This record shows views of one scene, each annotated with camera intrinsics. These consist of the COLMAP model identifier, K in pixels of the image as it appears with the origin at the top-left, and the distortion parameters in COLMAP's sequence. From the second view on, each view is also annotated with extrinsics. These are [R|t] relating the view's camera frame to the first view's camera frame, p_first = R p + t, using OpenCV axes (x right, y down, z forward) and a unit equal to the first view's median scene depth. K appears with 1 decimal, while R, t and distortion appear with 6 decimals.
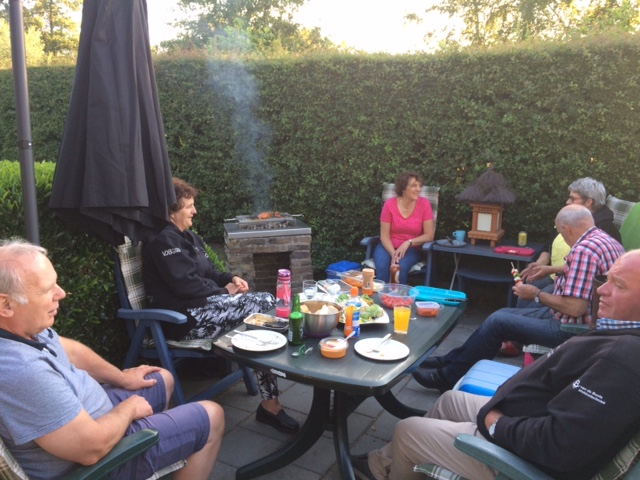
lens RADIAL K [[535.8, 0, 320.0], [0, 535.8, 240.0], [0, 0, 1]] dist [0.087562, -0.138282]
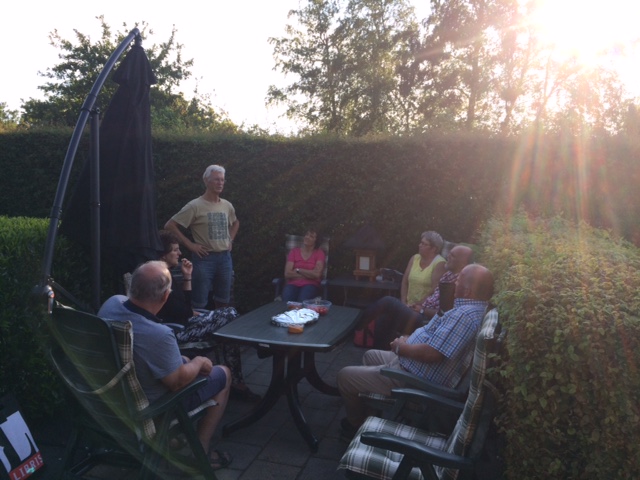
lens RADIAL K [[535.8, 0, 320.0], [0, 535.8, 240.0], [0, 0, 1]] dist [0.087562, -0.138282]
pose [[0.967590, -0.011619, 0.252257, -0.133868], [0.039652, 0.993540, -0.106333, 0.045082], [-0.249392, 0.112890, 0.961800, -0.257387]]
